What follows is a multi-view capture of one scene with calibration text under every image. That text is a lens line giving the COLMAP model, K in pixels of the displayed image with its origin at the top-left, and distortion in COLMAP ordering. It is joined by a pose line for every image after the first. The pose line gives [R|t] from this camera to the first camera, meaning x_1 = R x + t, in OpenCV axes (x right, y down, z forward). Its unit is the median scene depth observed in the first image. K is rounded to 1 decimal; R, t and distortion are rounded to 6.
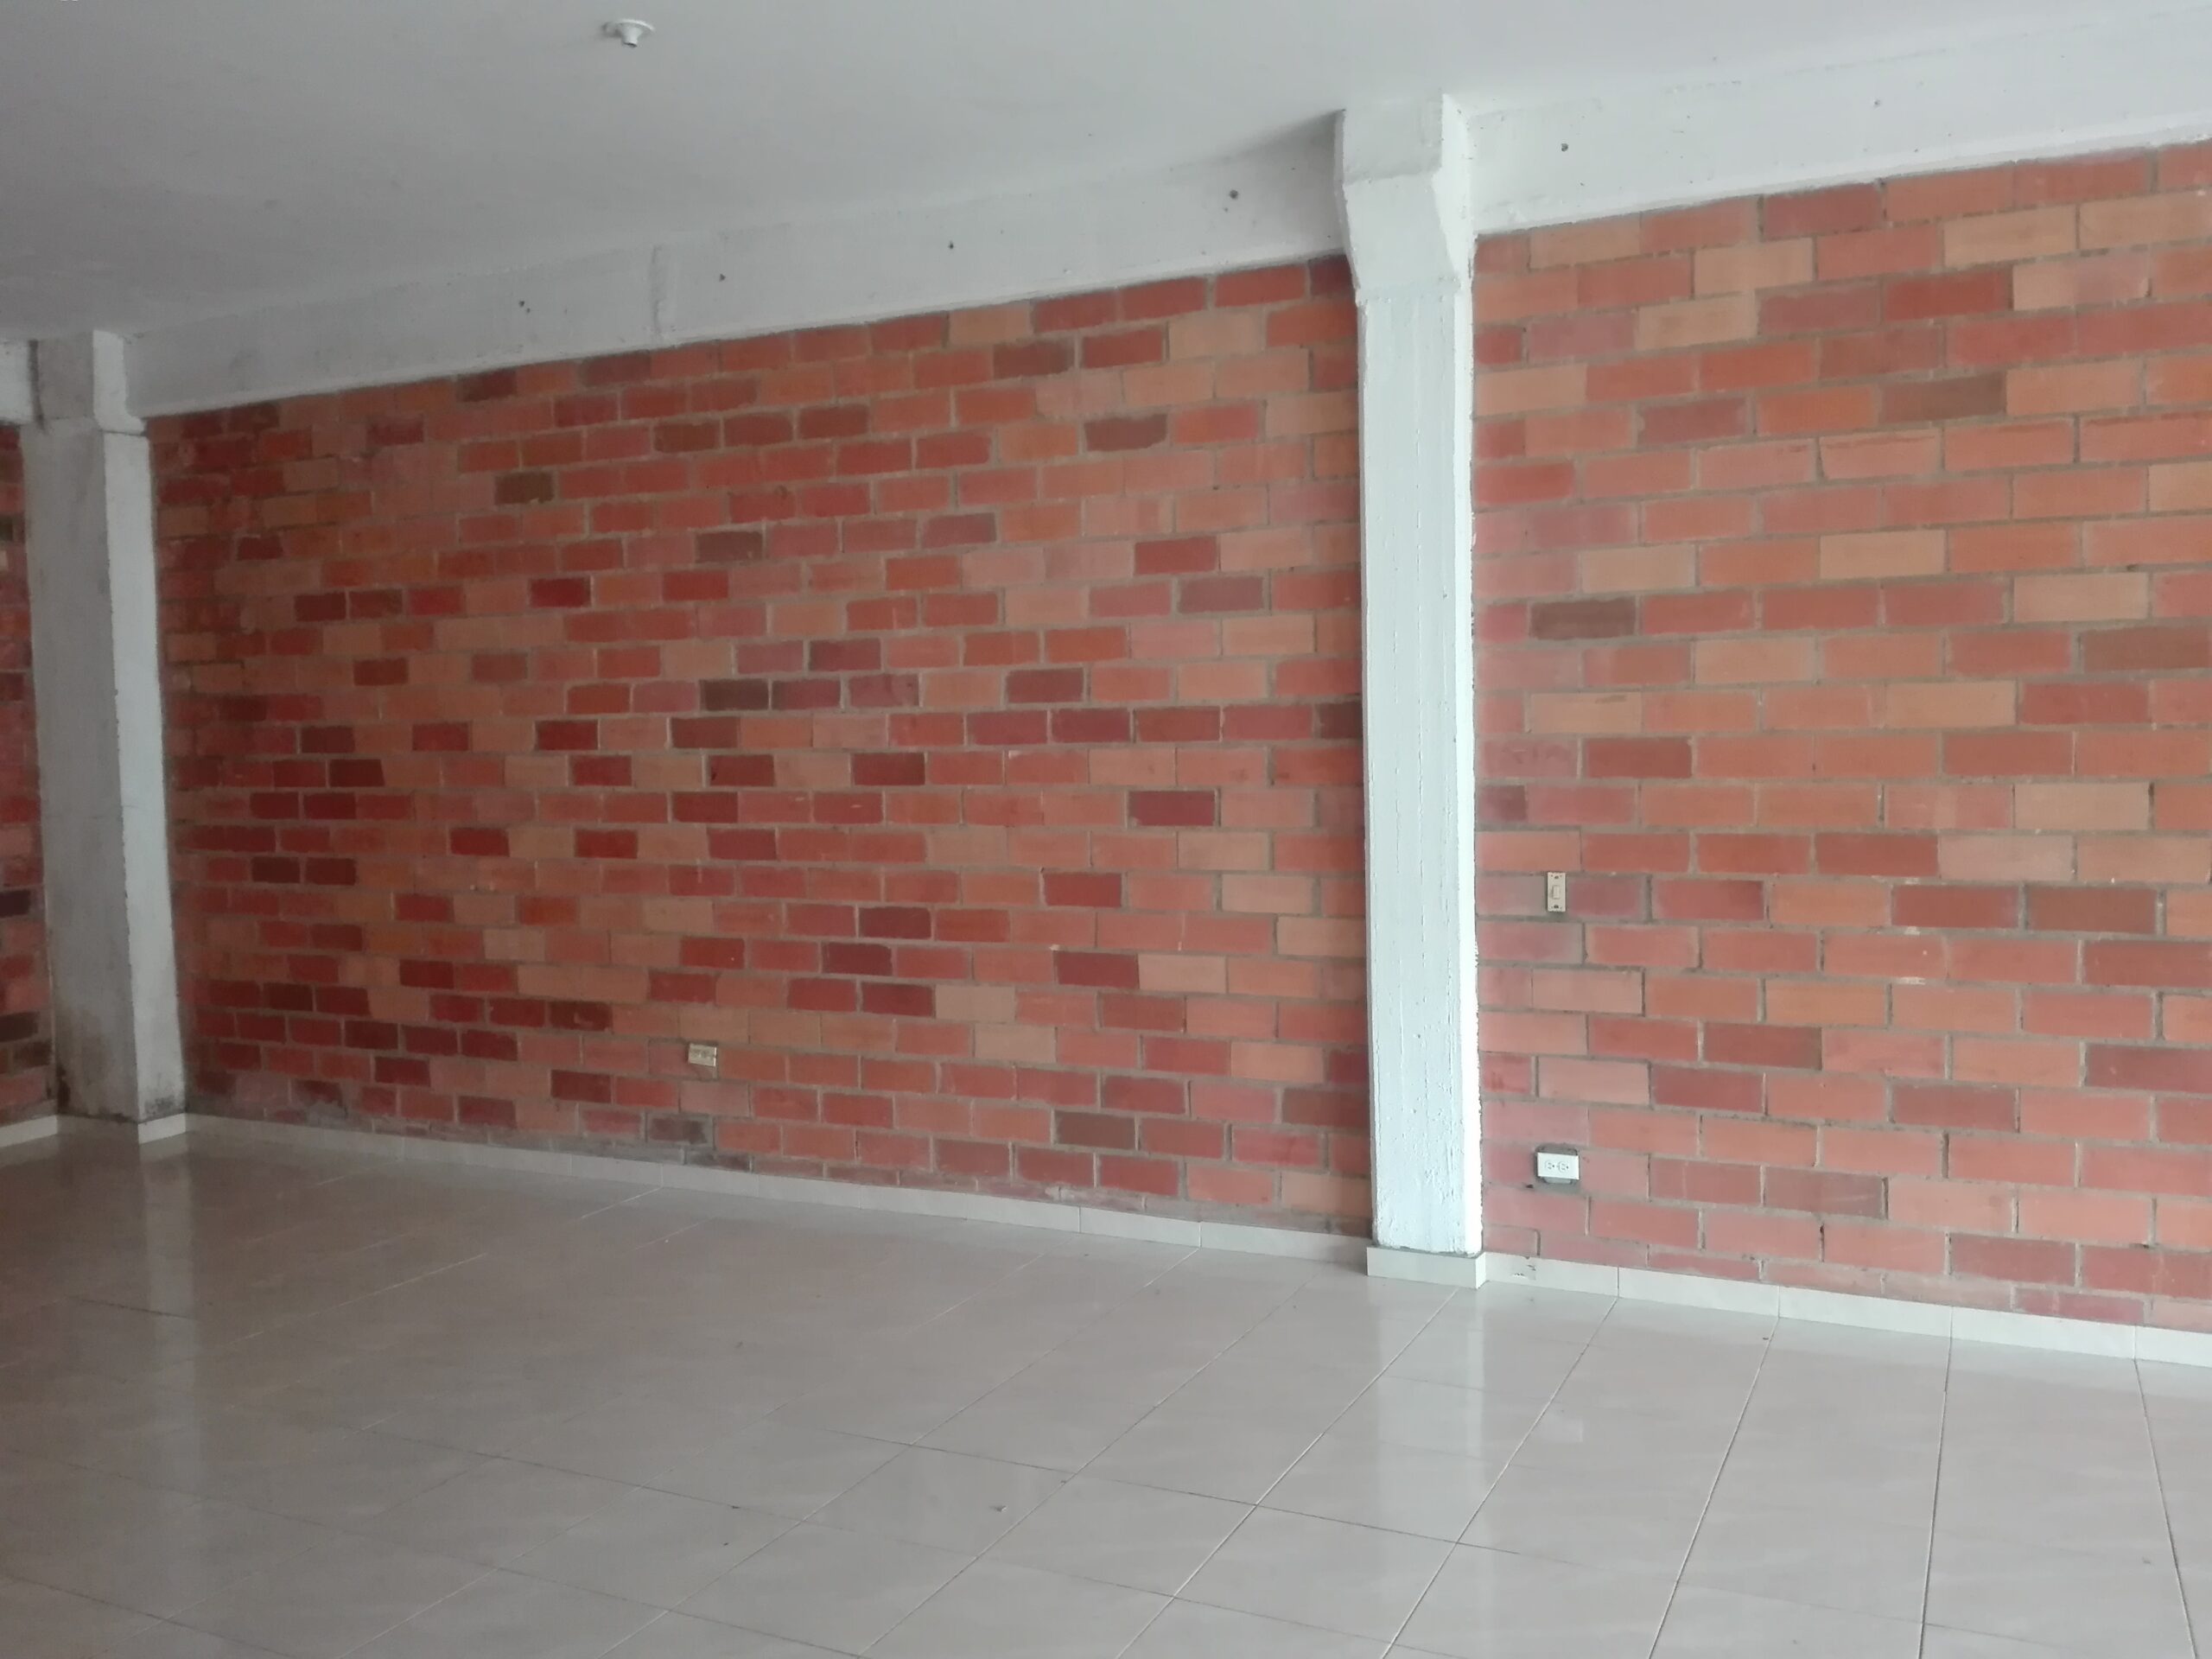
lens RADIAL K [[1821.5, 0, 1097.9], [0, 1821.5, 835.3], [0, 0, 1]] dist [0.139938, -0.295448]
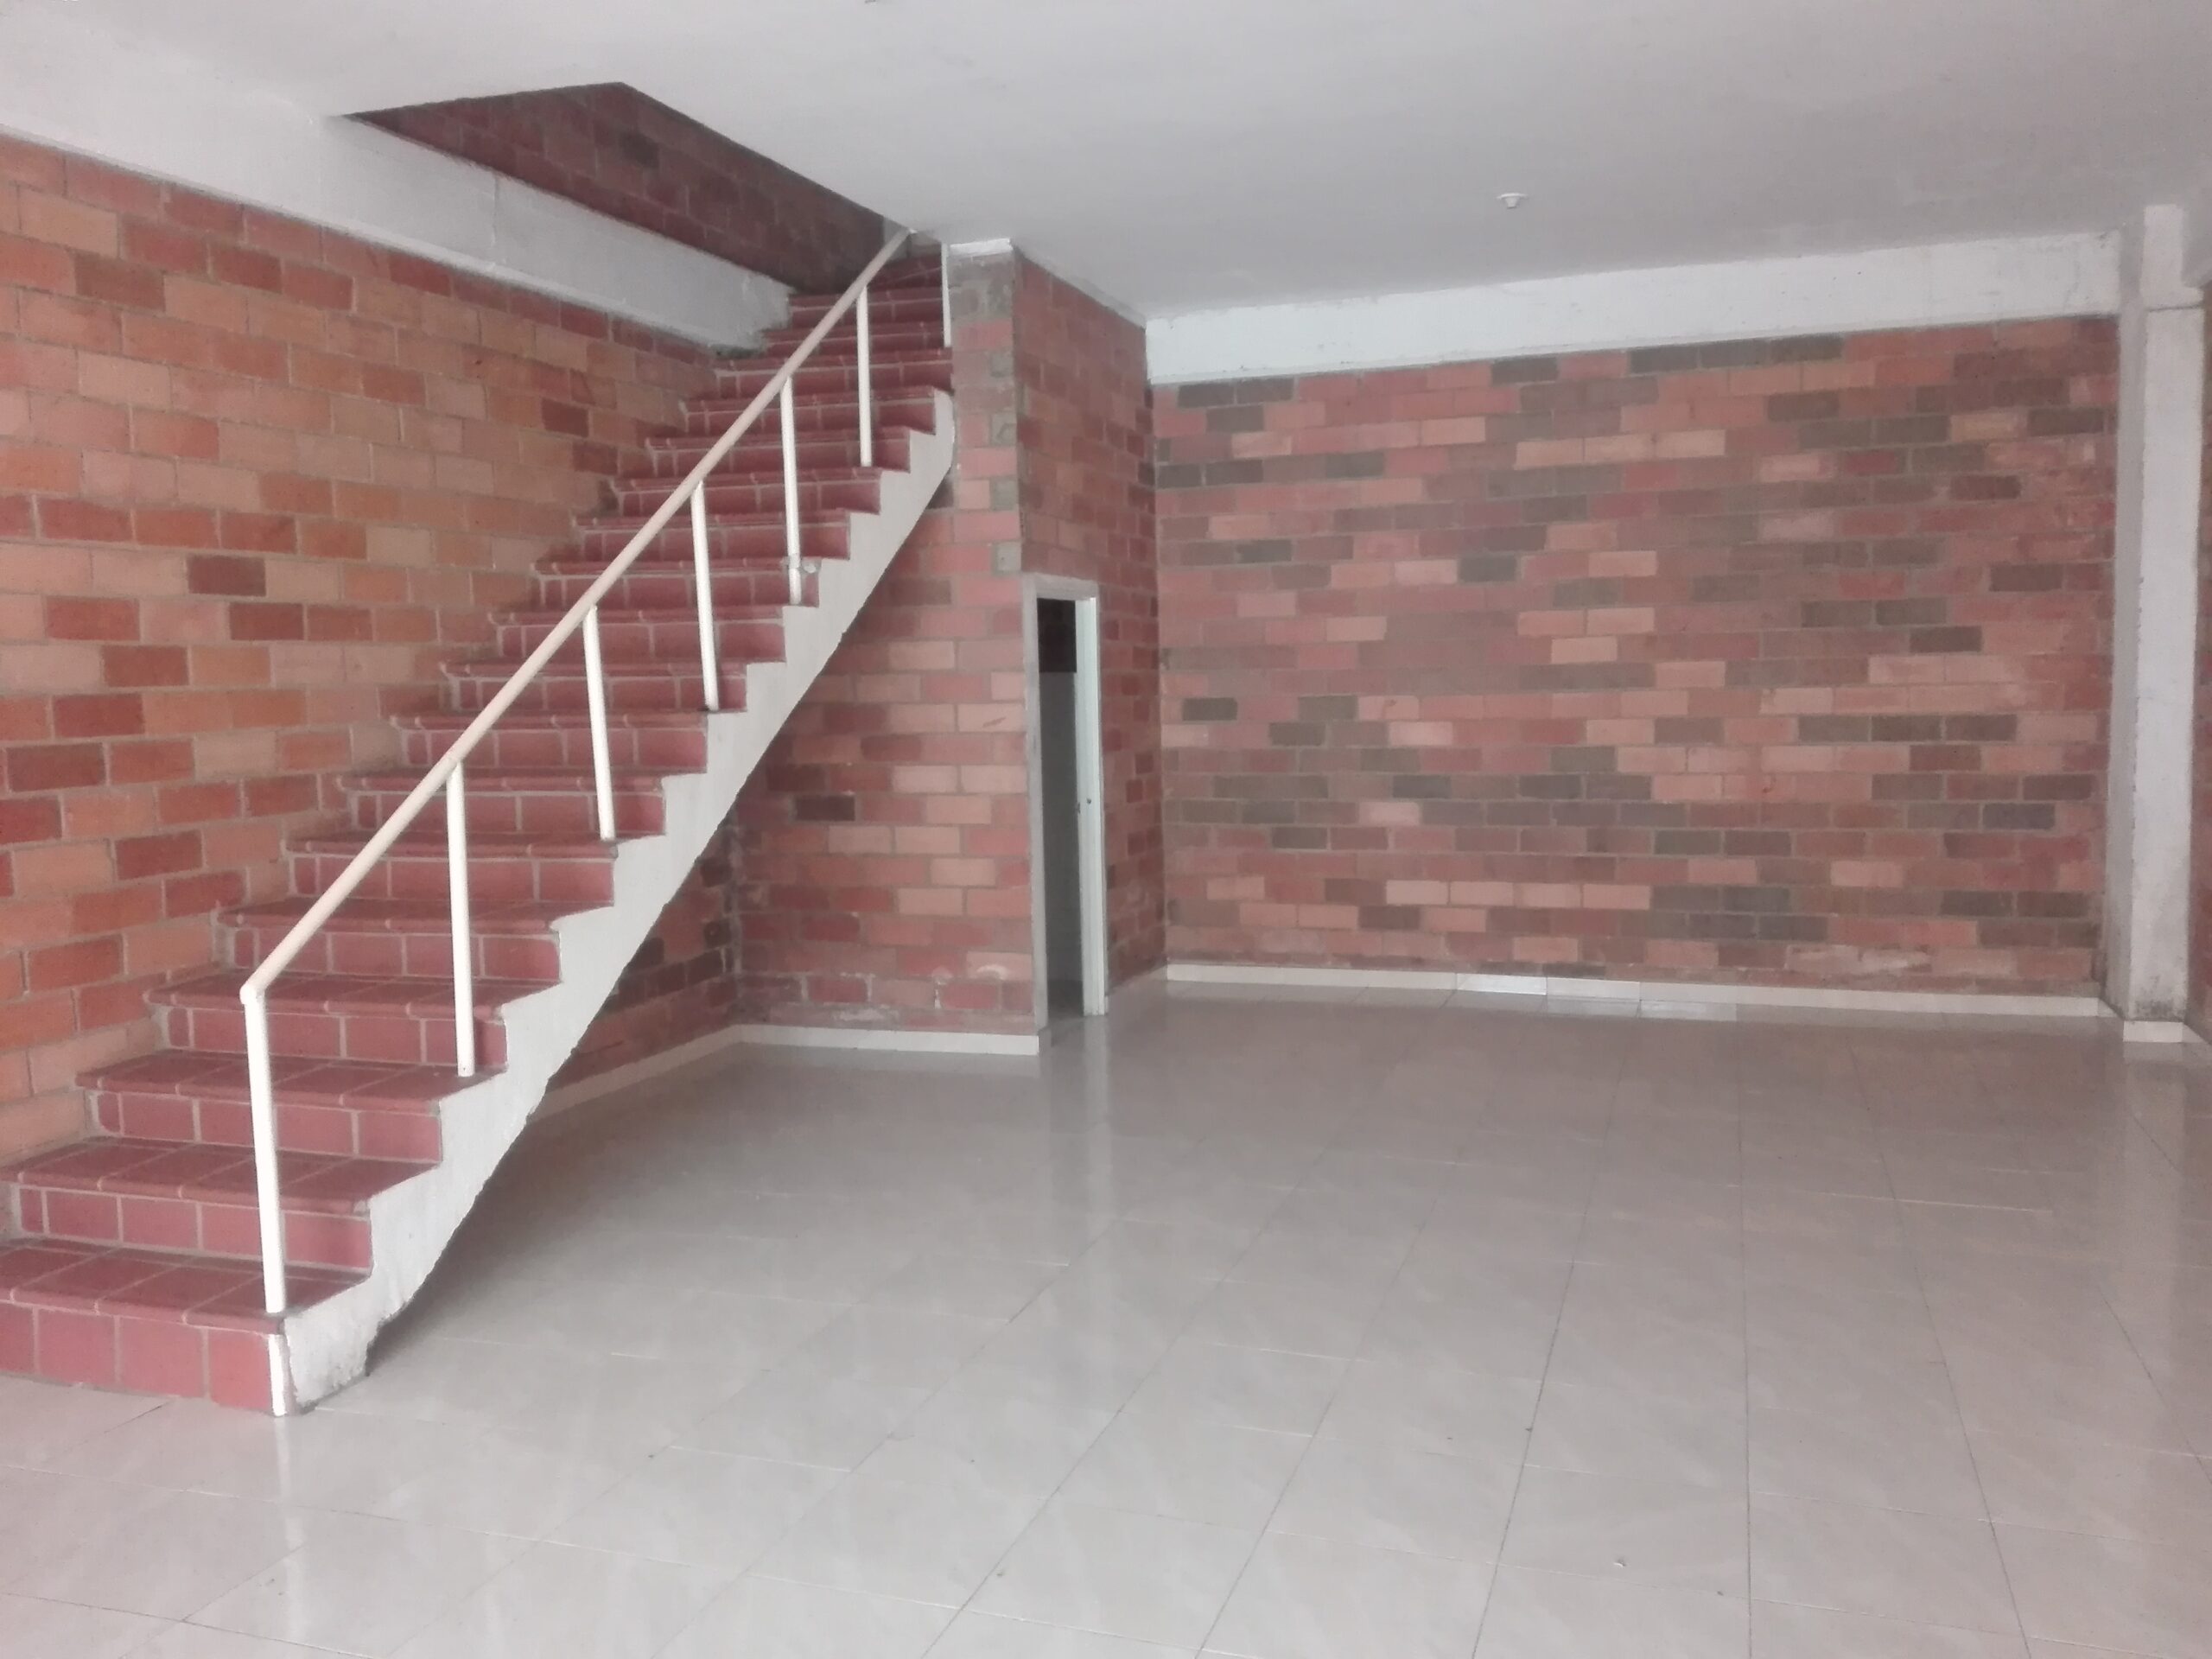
lens RADIAL K [[1798.1, 0, 1113.6], [0, 1798.1, 819.5], [0, 0, 1]] dist [0.141319, -0.270056]
pose [[0.128055, 0.105484, -0.986141, 0.437422], [-0.045427, 0.993908, 0.100416, -0.029080], [0.990726, 0.031939, 0.132067, 0.403470]]
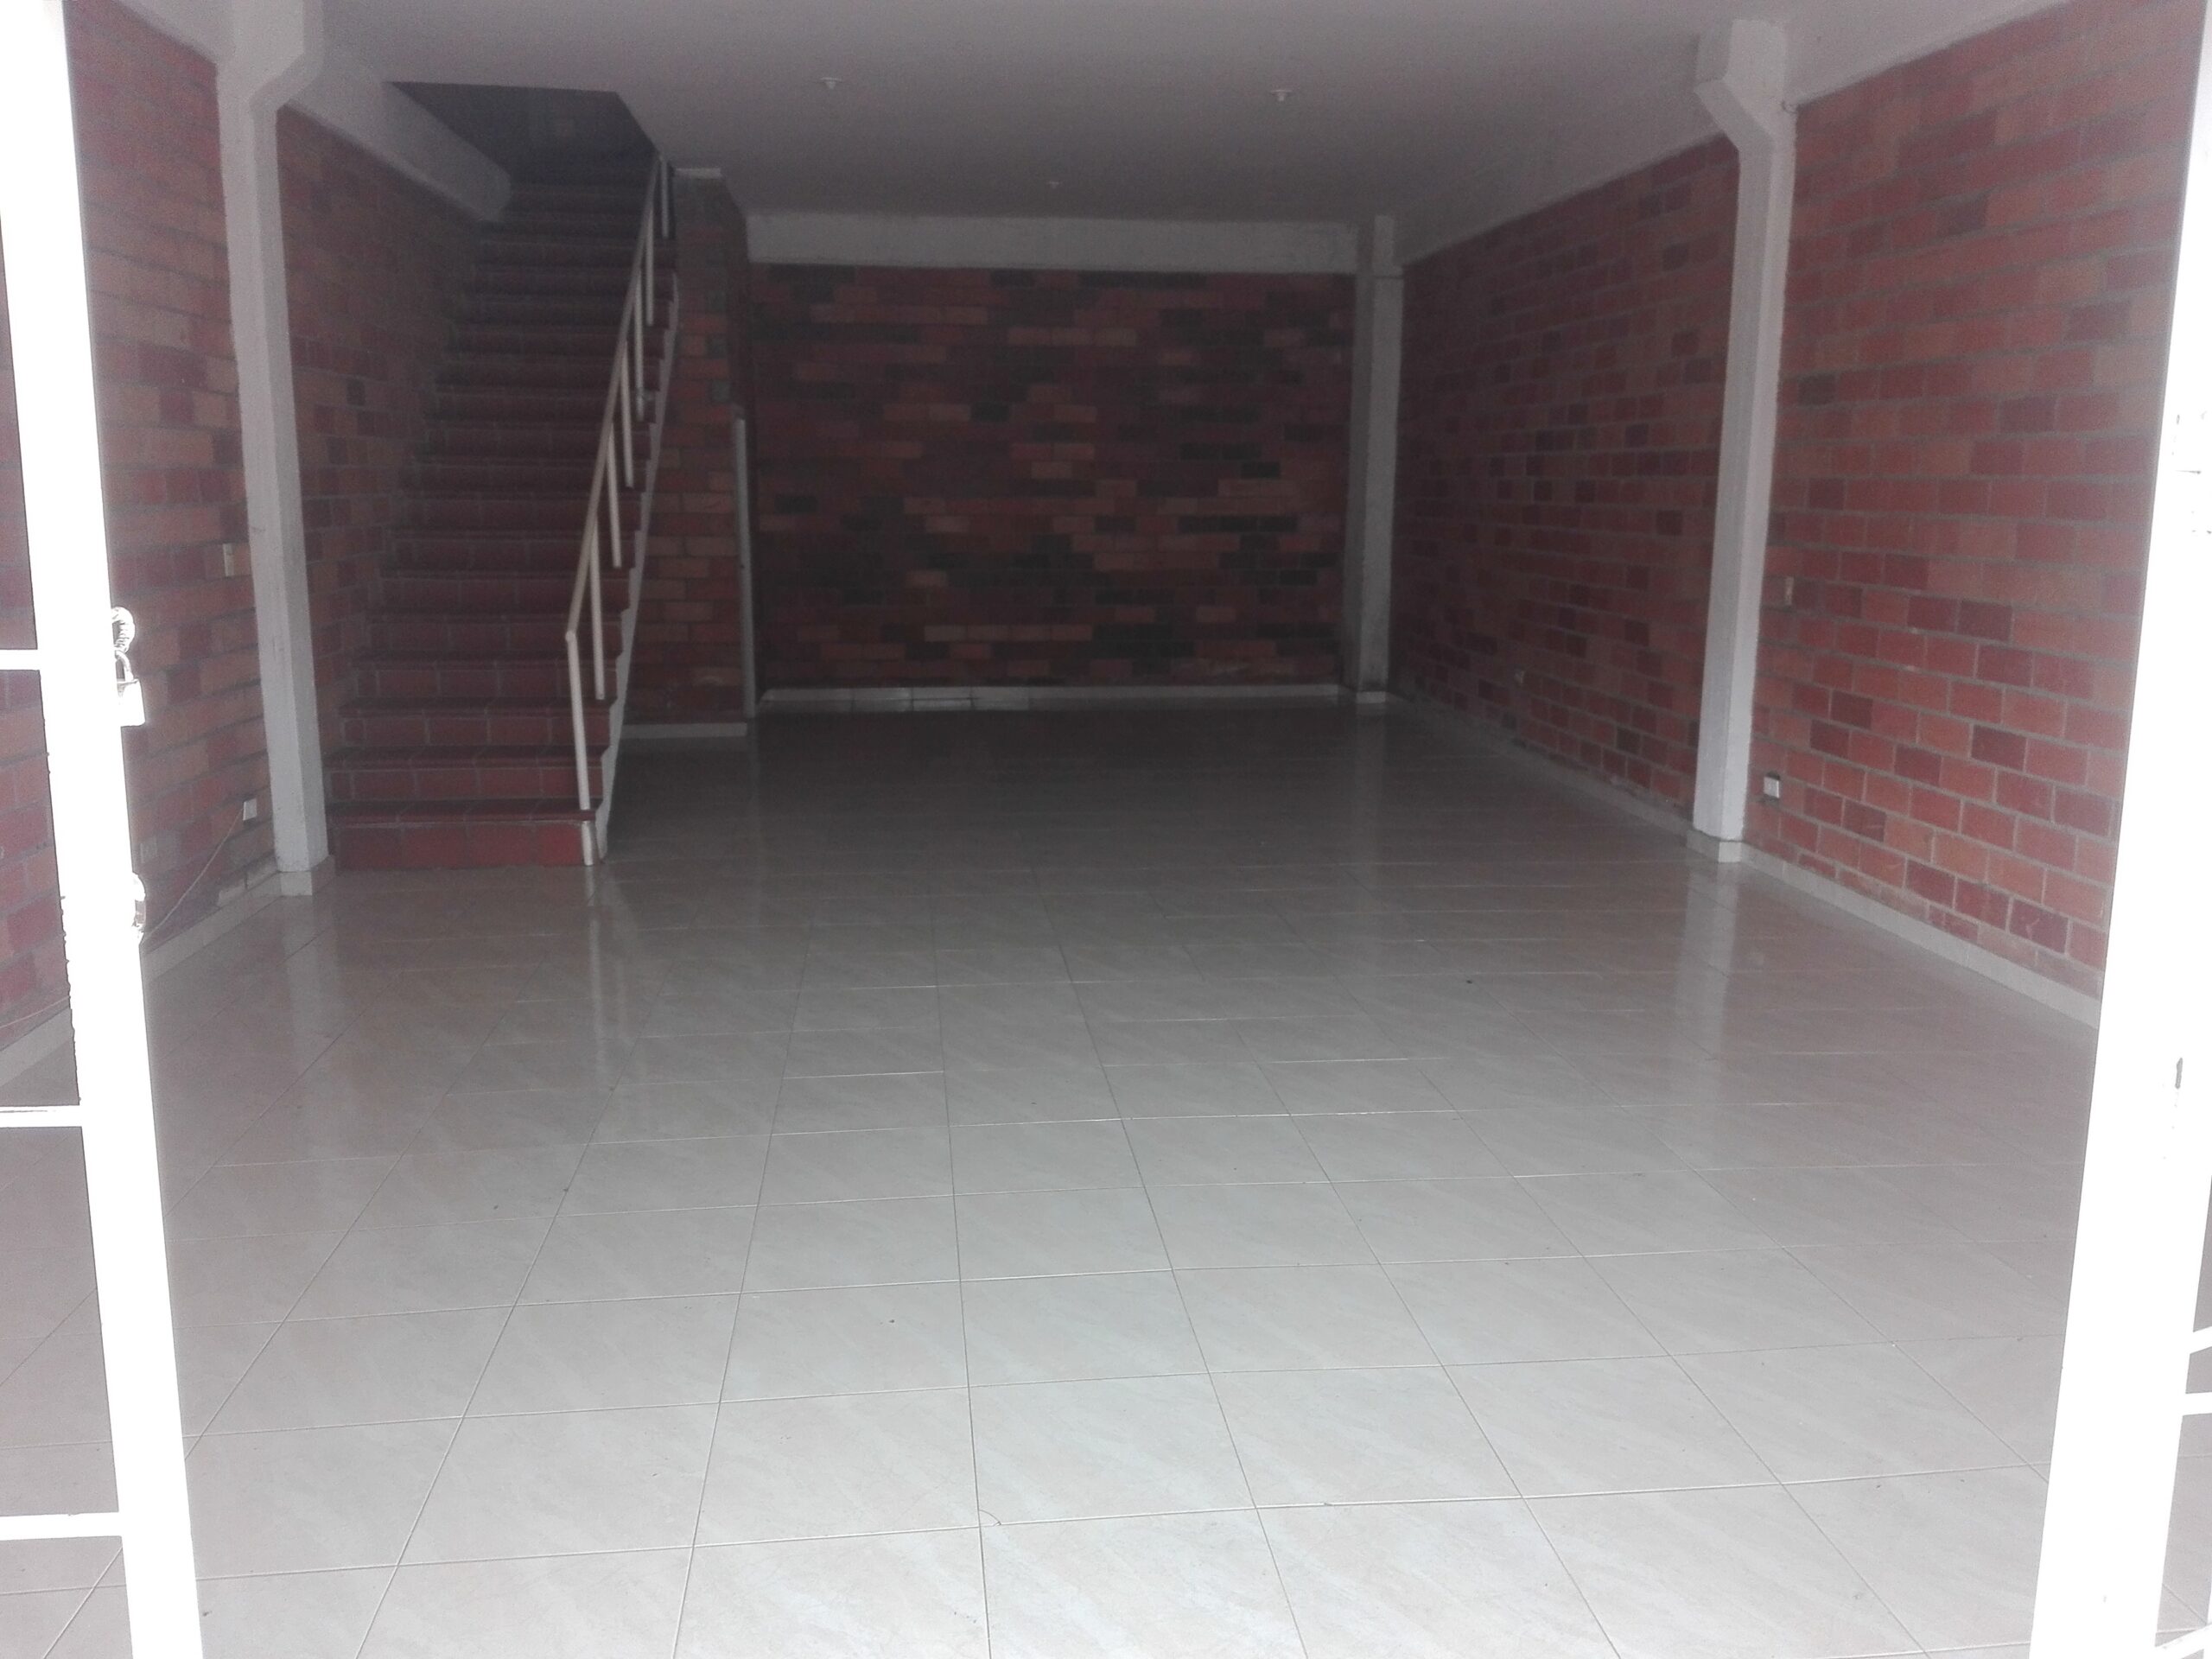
lens RADIAL K [[1821.5, 0, 1097.9], [0, 1821.5, 835.3], [0, 0, 1]] dist [0.139938, -0.295448]
pose [[0.536114, 0.186473, -0.823292, 0.957201], [-0.070109, 0.981762, 0.176713, 0.001578], [0.841229, -0.037018, 0.539410, -0.167648]]
